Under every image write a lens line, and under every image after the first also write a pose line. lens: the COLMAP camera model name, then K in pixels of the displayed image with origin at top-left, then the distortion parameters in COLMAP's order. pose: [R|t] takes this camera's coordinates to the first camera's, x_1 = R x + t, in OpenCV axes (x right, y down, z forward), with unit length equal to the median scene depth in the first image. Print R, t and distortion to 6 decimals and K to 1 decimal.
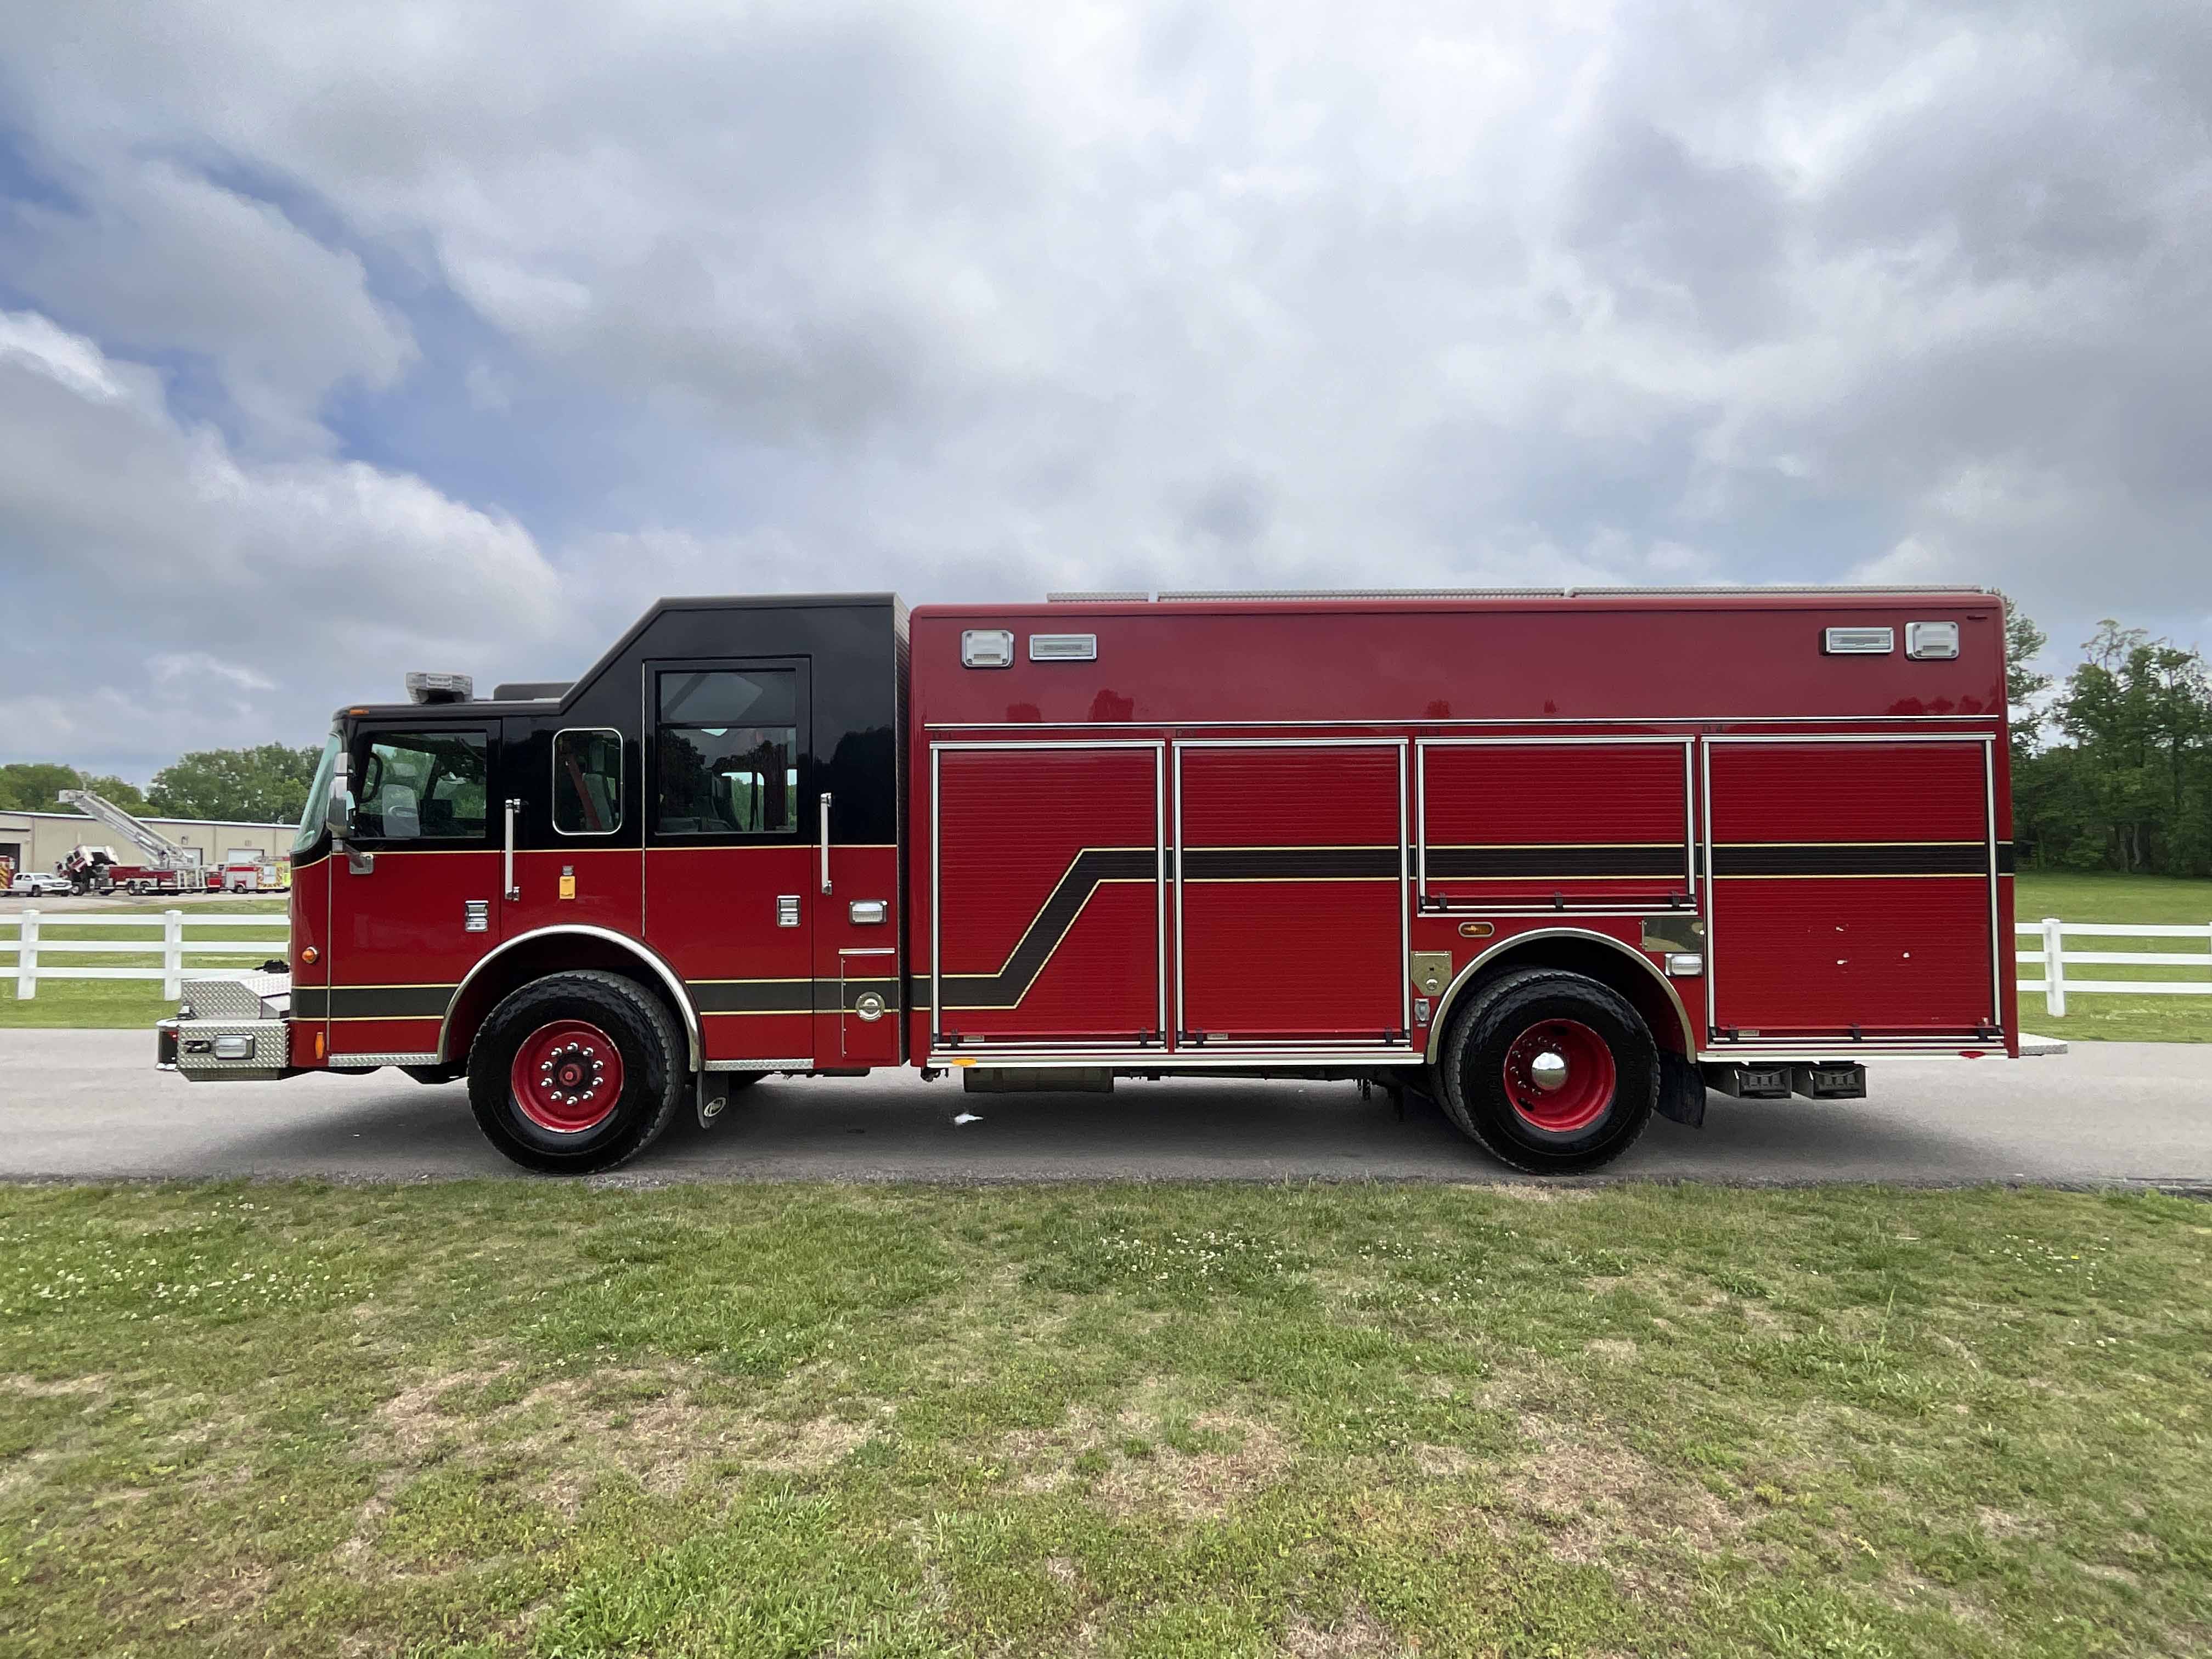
lens RADIAL K [[1071.5, 0, 1102.3], [0, 1071.5, 842.3], [0, 0, 1]] dist [0.003600, 0.000488]
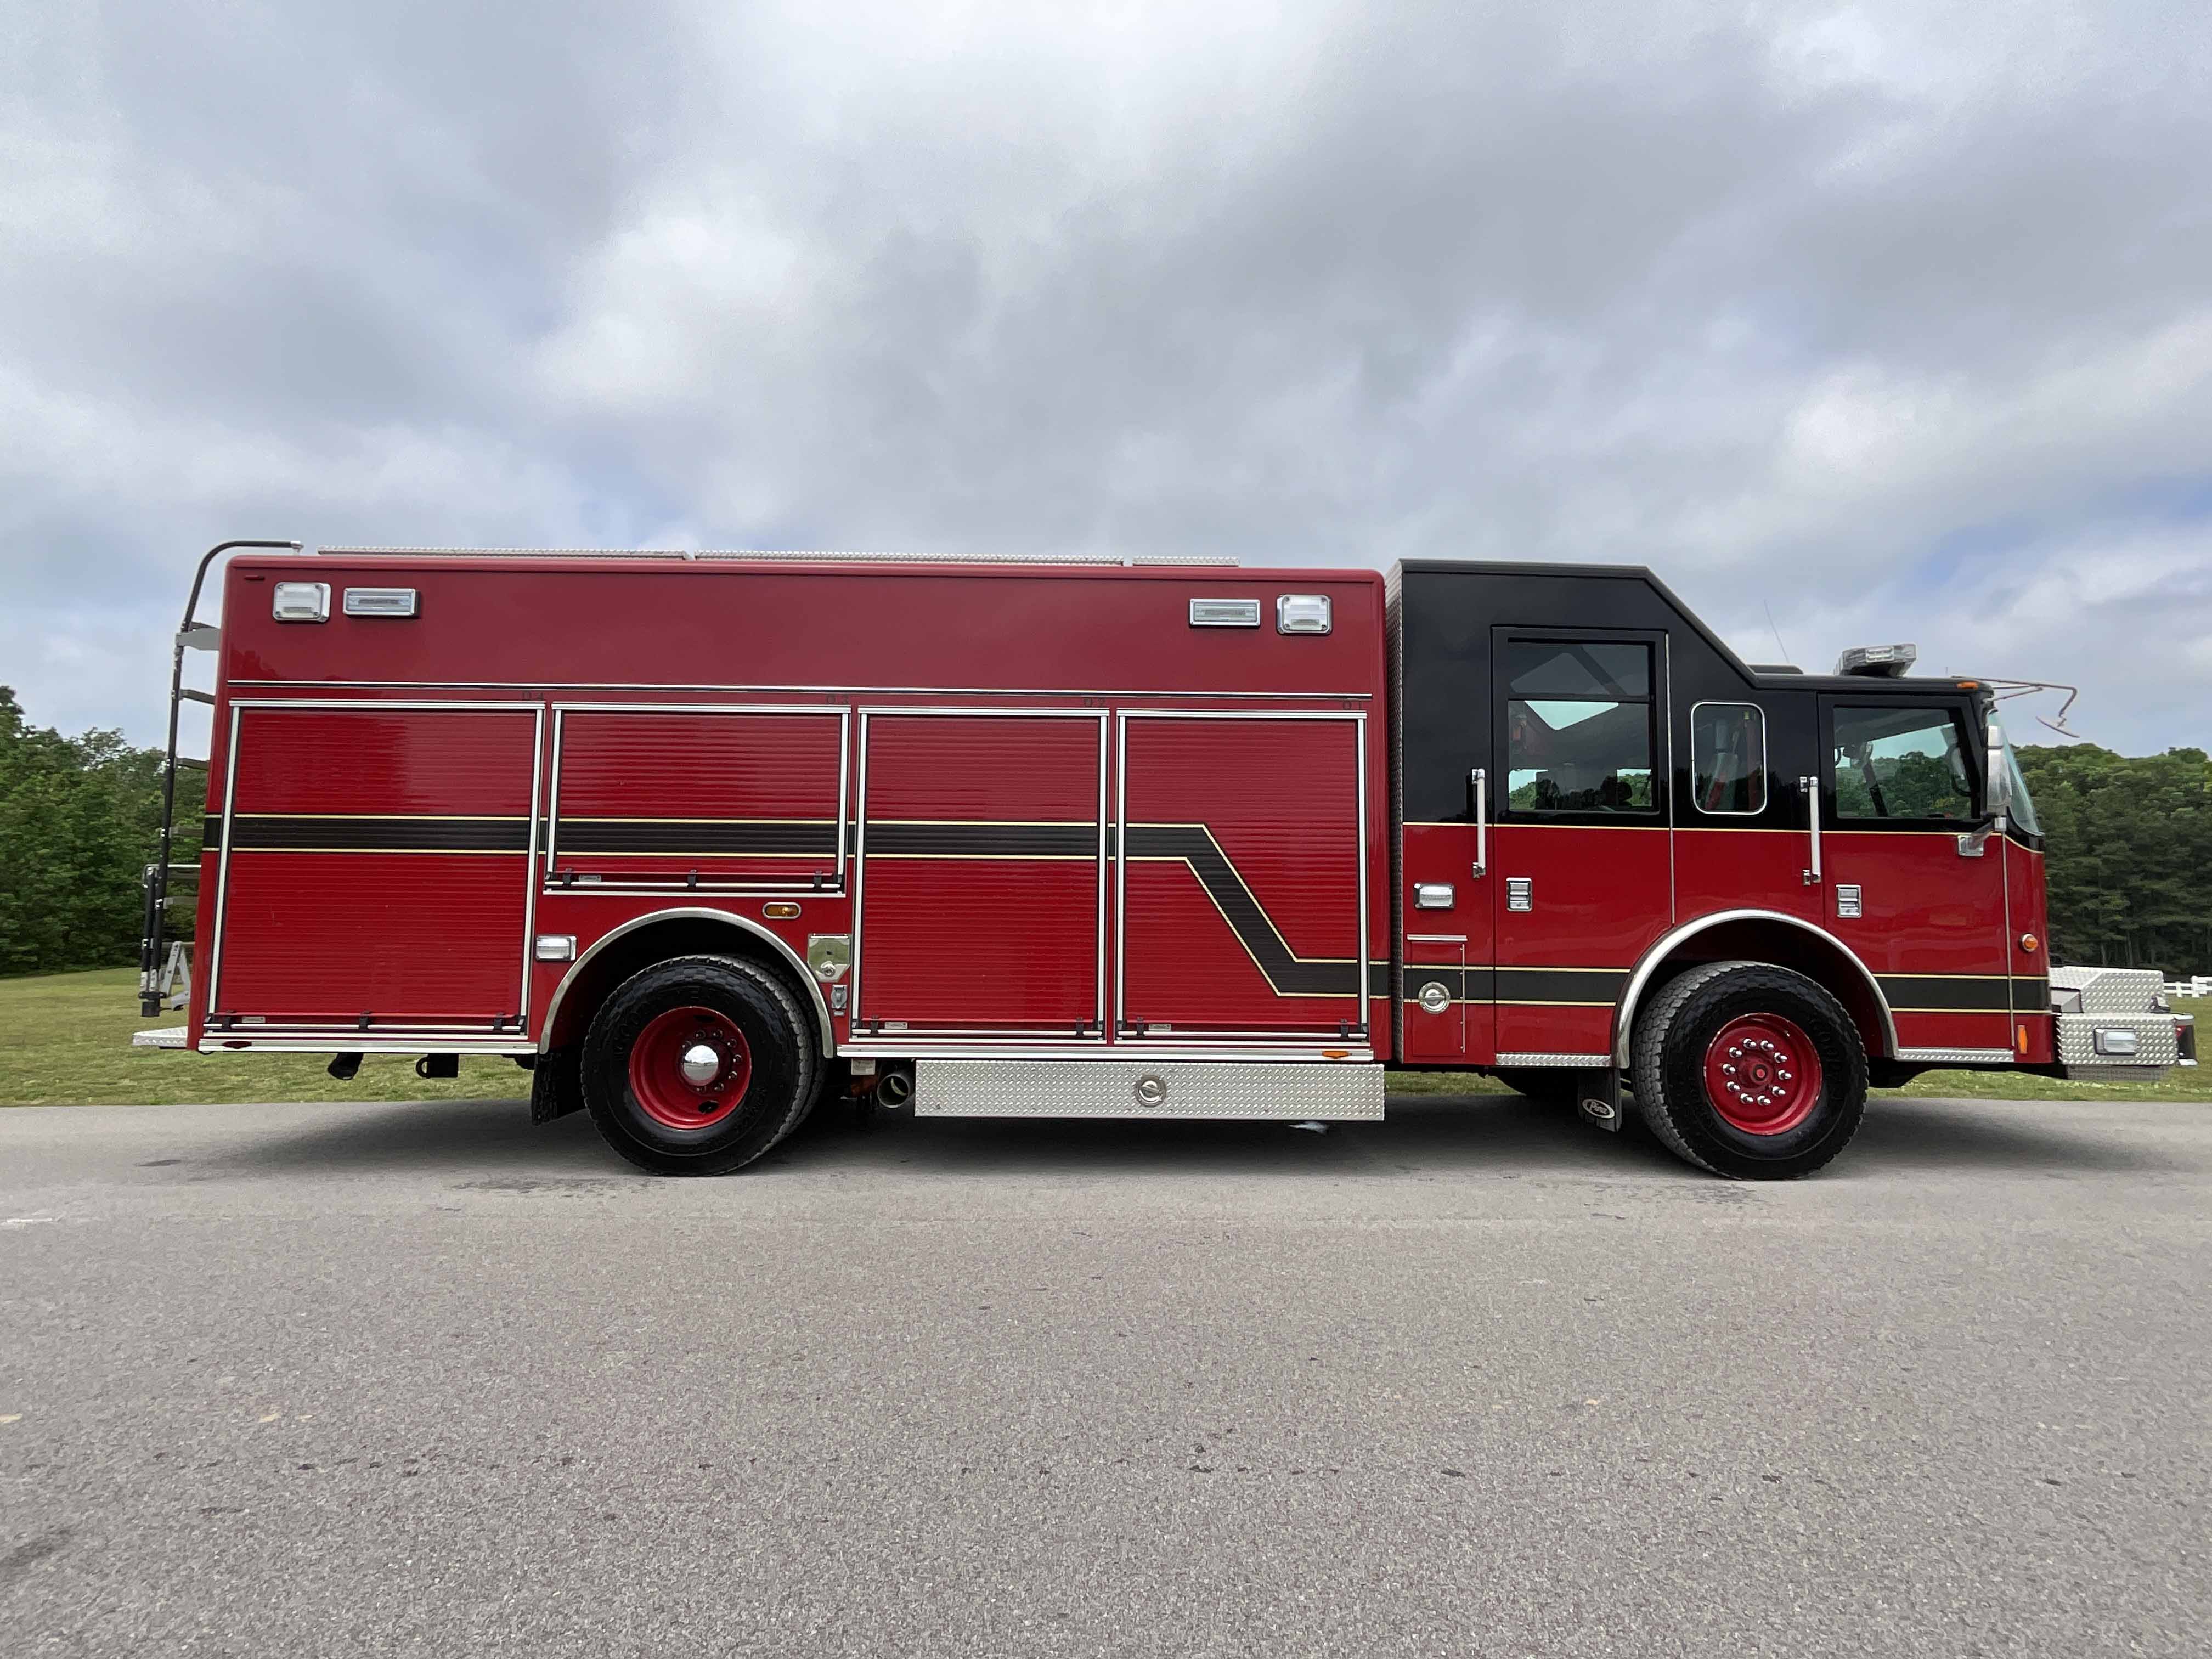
lens RADIAL K [[1138.5, 0, 1078.1], [0, 1138.5, 753.9], [0, 0, 1]] dist [0.004233, 0.000928]
pose [[0.999794, 0.018409, 0.008532, 0.738412], [-0.017913, 0.998326, -0.054987, -0.005786], [-0.009530, 0.054823, 0.998451, -0.000917]]
